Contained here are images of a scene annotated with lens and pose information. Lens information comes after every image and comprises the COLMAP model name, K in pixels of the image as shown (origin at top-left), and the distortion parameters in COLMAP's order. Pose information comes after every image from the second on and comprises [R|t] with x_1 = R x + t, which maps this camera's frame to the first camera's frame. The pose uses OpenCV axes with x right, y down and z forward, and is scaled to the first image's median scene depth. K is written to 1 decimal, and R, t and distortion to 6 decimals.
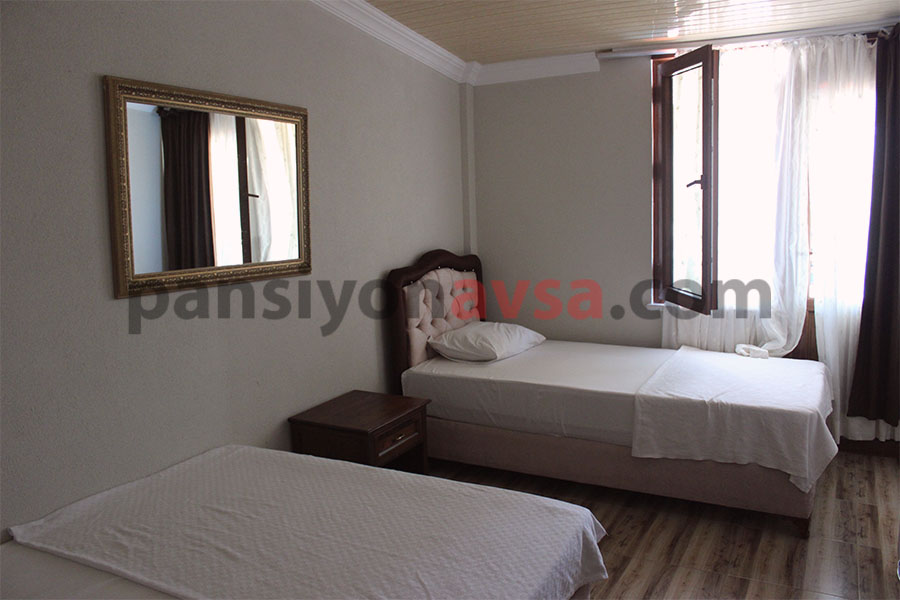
lens RADIAL K [[749.0, 0, 452.0], [0, 749.0, 299.1], [0, 0, 1]] dist [-0.143392, 0.112316]
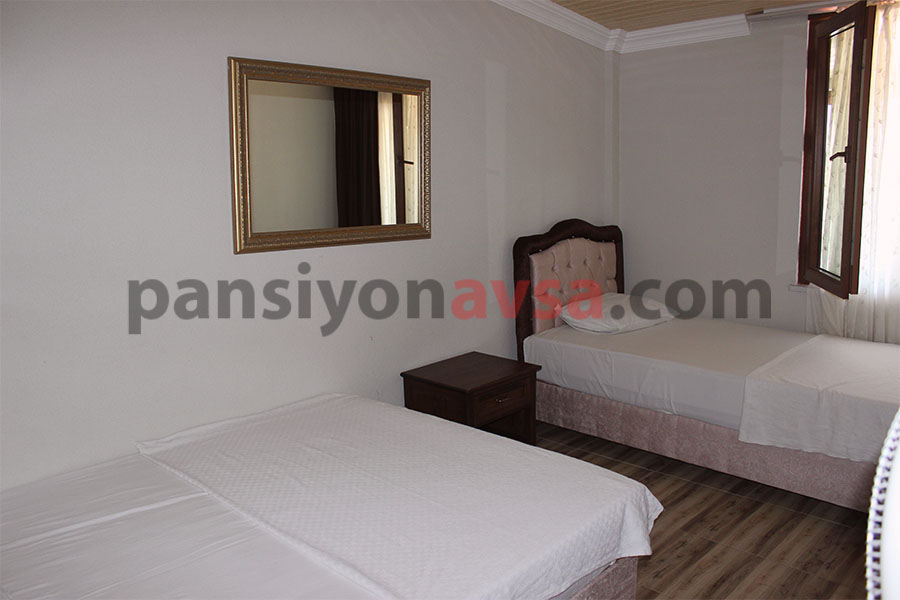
lens RADIAL K [[749.0, 0, 450.9], [0, 749.0, 297.4], [0, 0, 1]] dist [-0.143392, 0.112316]
pose [[0.961884, 0.055523, -0.267762, 0.127596], [-0.044706, 0.997925, 0.046329, -0.000382], [0.269779, -0.032592, 0.962371, -0.009660]]
